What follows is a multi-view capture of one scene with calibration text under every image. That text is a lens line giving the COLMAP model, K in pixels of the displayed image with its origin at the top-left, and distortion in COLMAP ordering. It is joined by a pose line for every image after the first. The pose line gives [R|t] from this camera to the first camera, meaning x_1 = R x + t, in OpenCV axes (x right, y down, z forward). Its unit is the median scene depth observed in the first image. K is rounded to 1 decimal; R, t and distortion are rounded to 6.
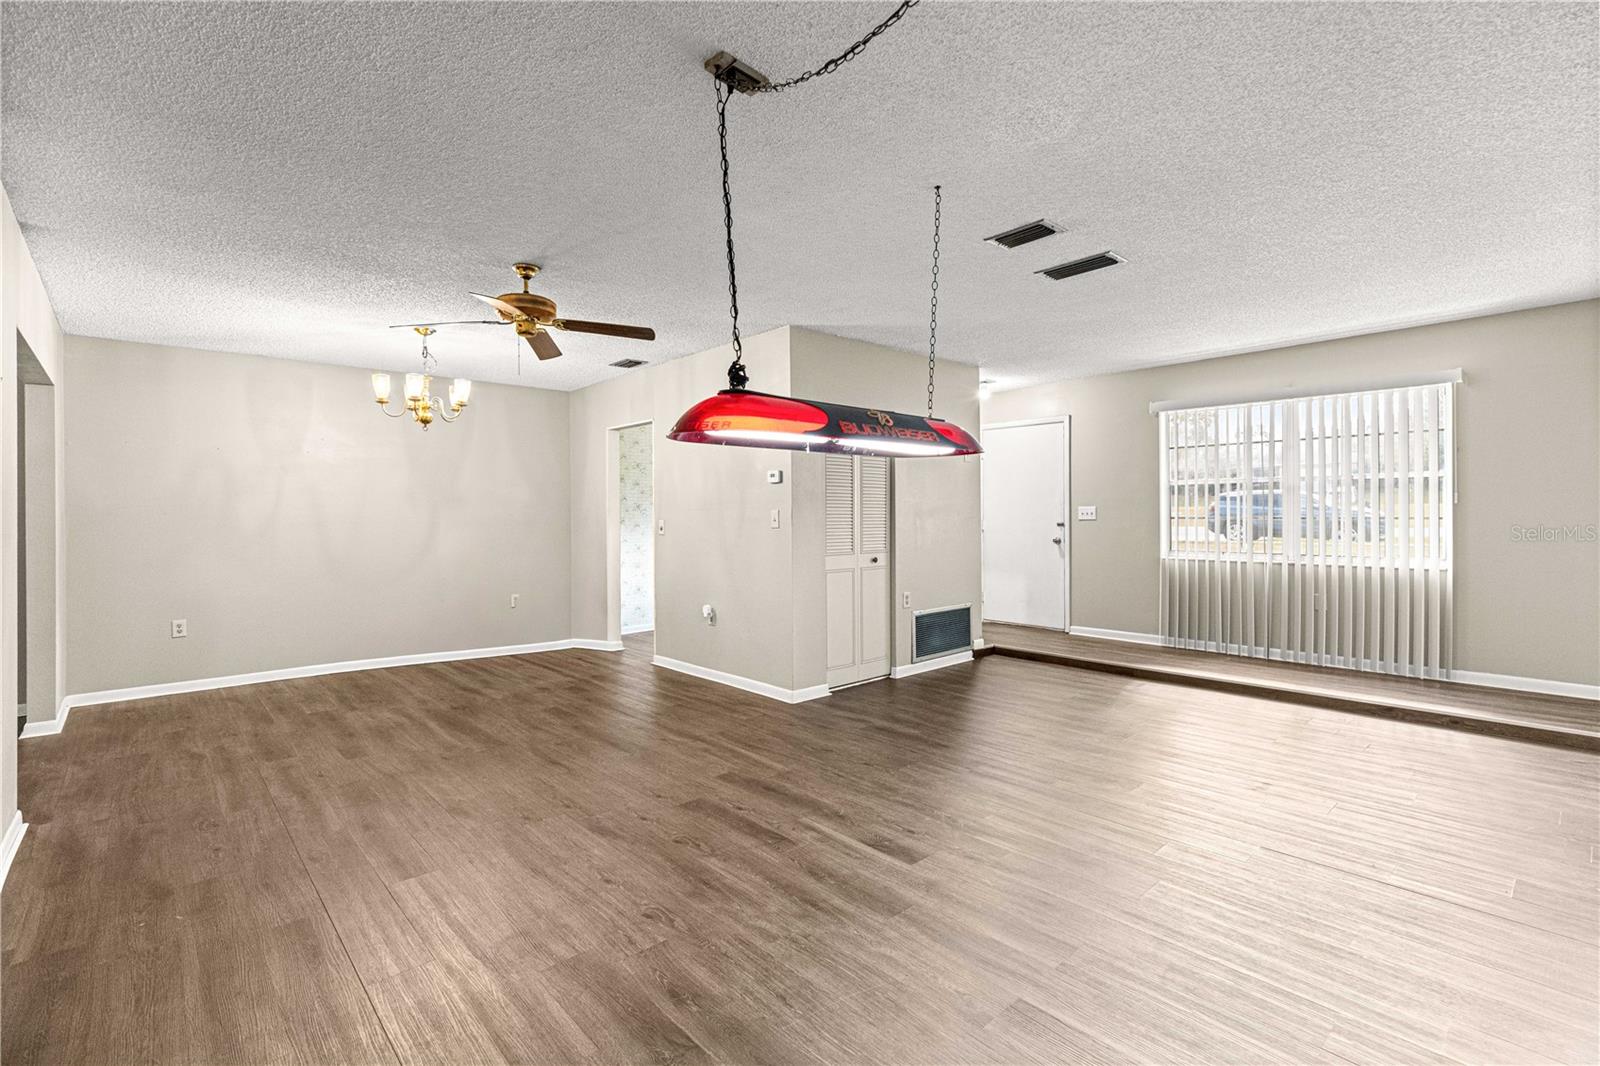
lens RADIAL K [[726.6, 0, 807.6], [0, 726.6, 515.3], [0, 0, 1]] dist [0.000281, 0.000178]
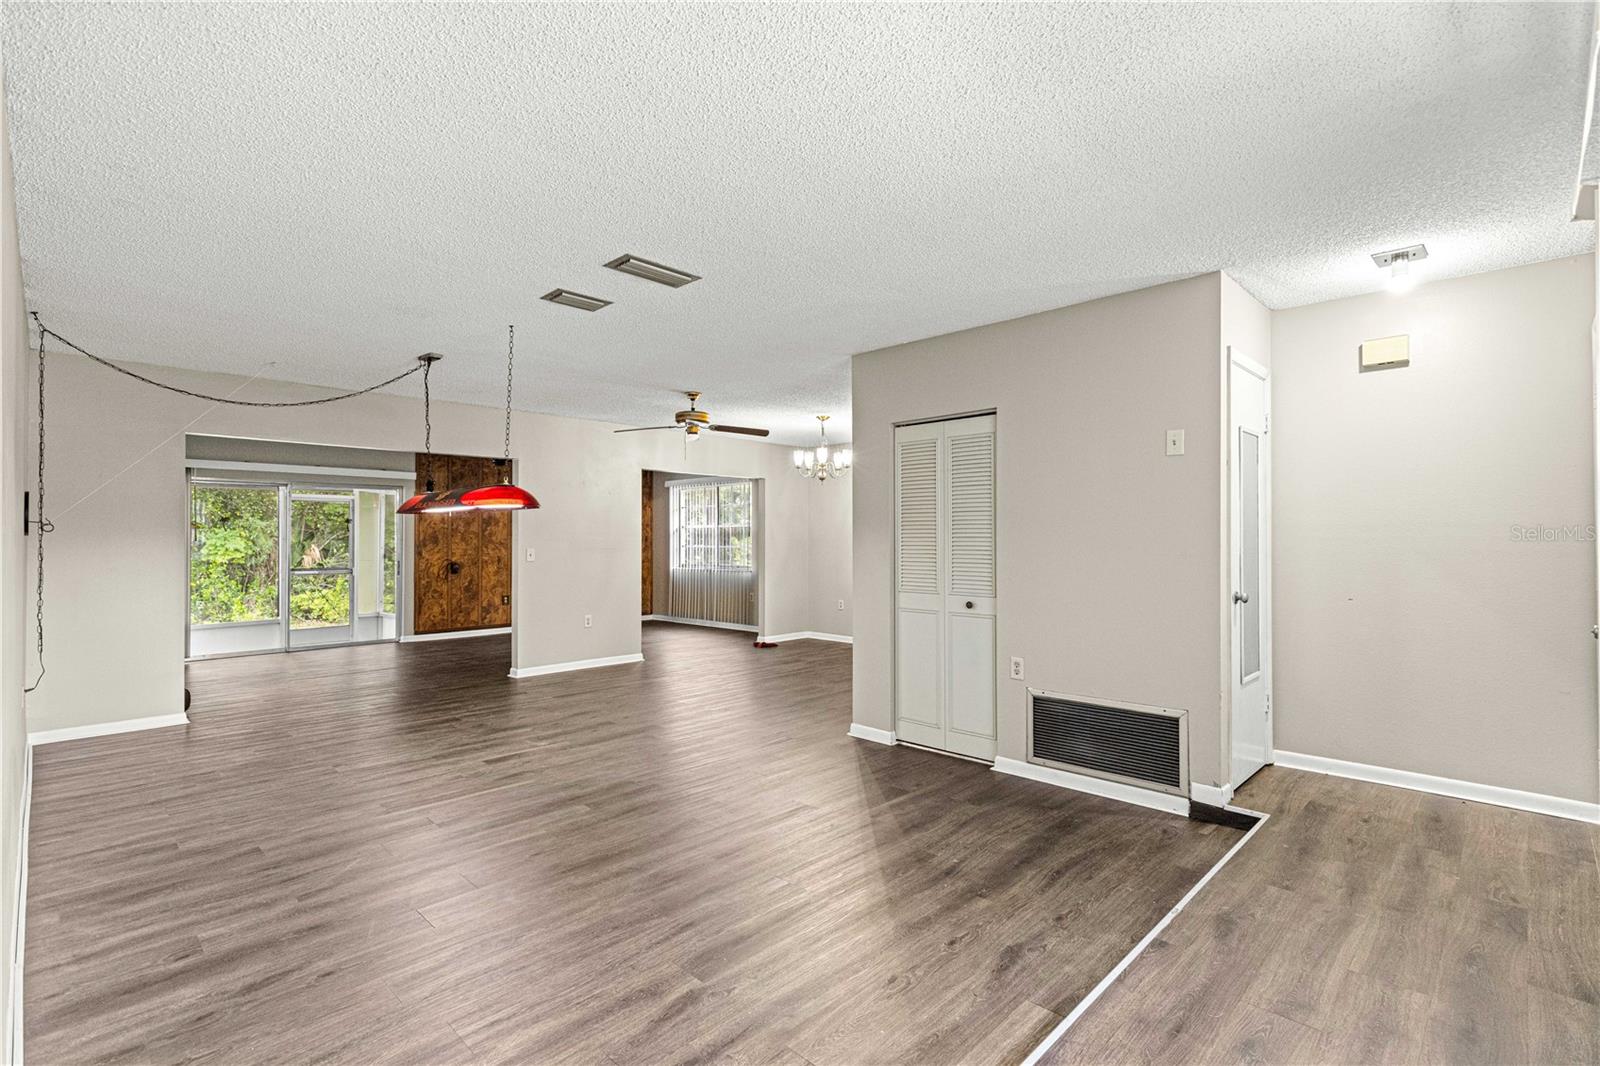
lens RADIAL K [[738.3, 0, 791.1], [0, 738.3, 530.7], [0, 0, 1]] dist [0.002236, 0.000116]
pose [[0.046269, -0.003003, -0.998924, 0.871554], [-0.001070, 0.999995, -0.003056, -0.015812], [0.998928, 0.001210, 0.046266, 0.767756]]
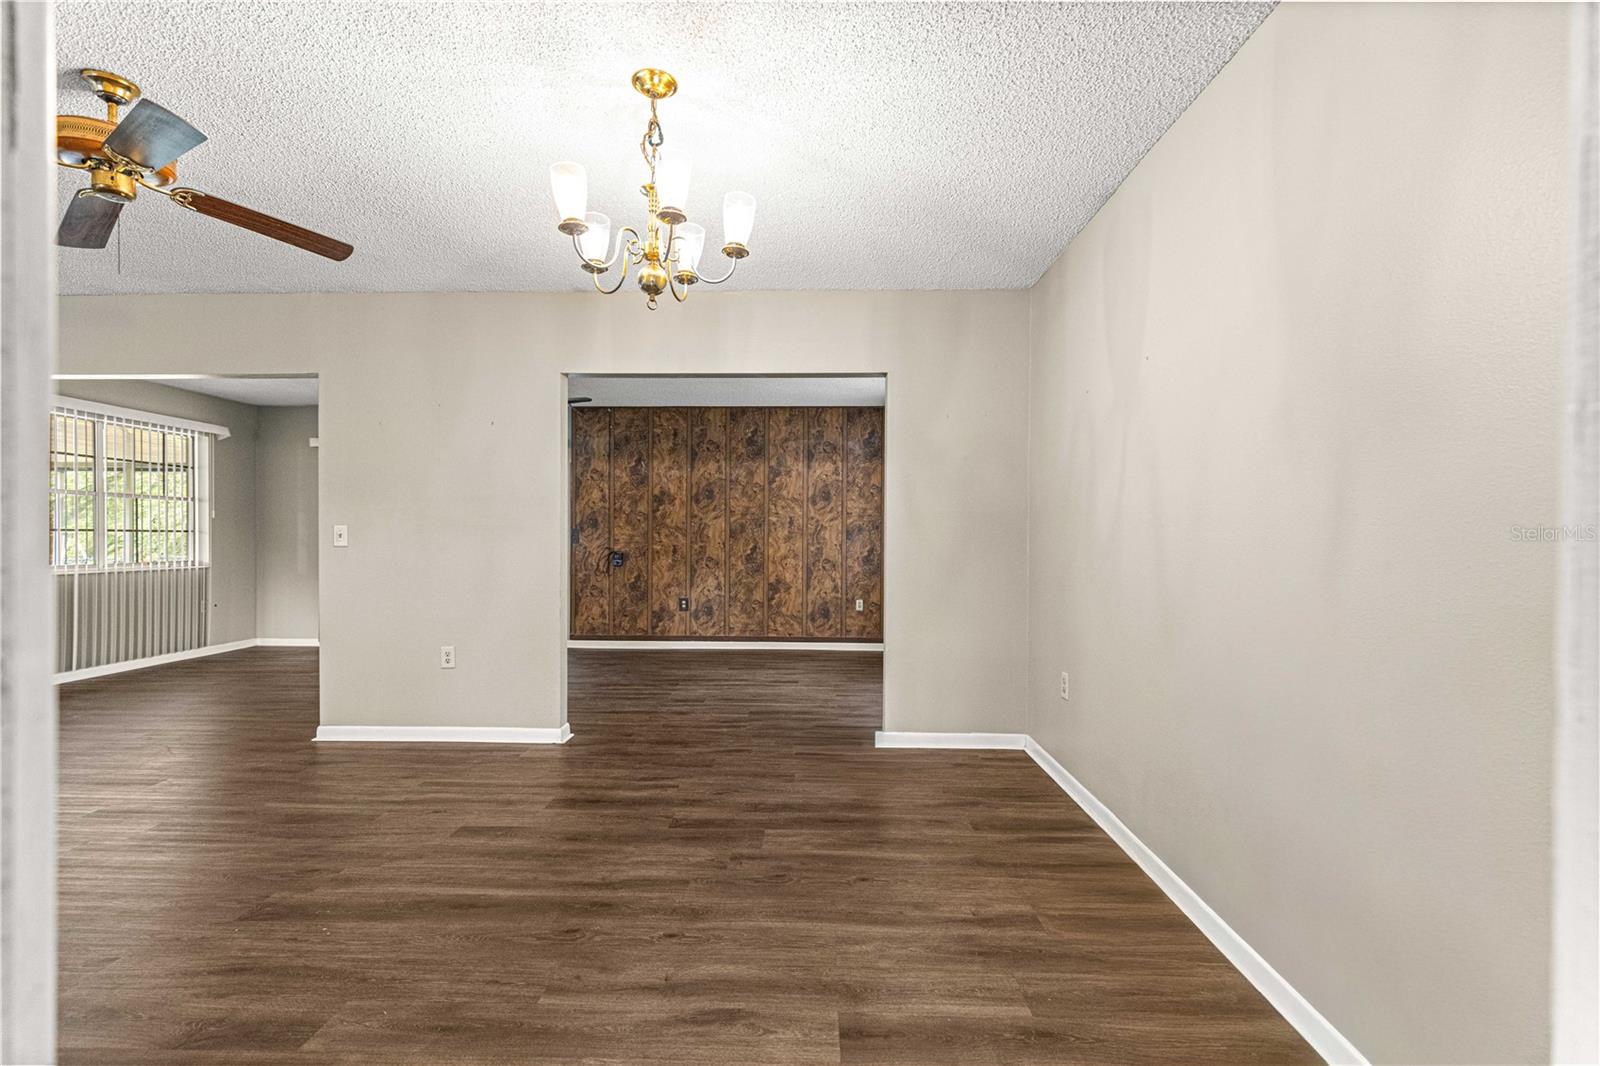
lens RADIAL K [[713.7, 0, 790.8], [0, 713.7, 529.9], [0, 0, 1]] dist [0.003879, 0.000267]
pose [[-0.698335, -0.003077, -0.715764, -0.233470], [-0.000280, 0.999992, -0.004025, 0.020972], [0.715771, -0.002611, -0.698330, 1.220857]]
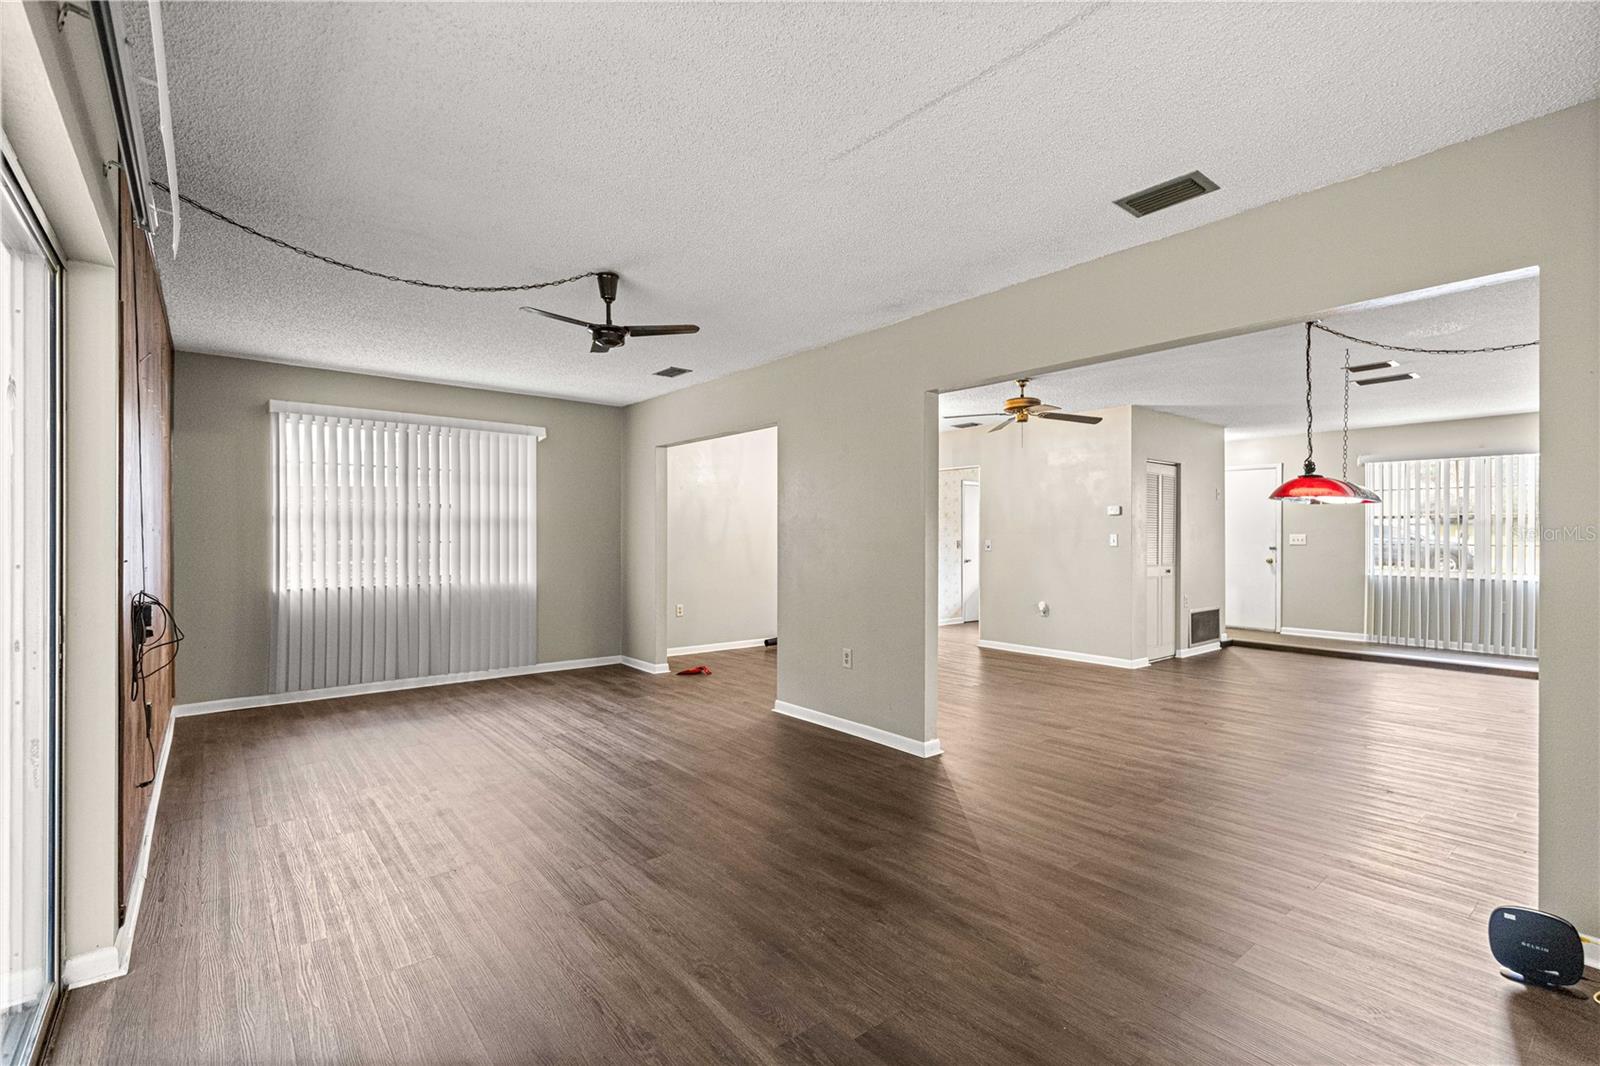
lens RADIAL K [[707.0, 0, 799.6], [0, 707.0, 538.1], [0, 0, 1]] dist [-0.014823, 0.000202]
pose [[0.996962, 0.013733, -0.076670, -0.502491], [-0.013769, 0.999905, 0.000056, 0.007956], [0.076663, 0.001000, 0.997057, -0.385141]]
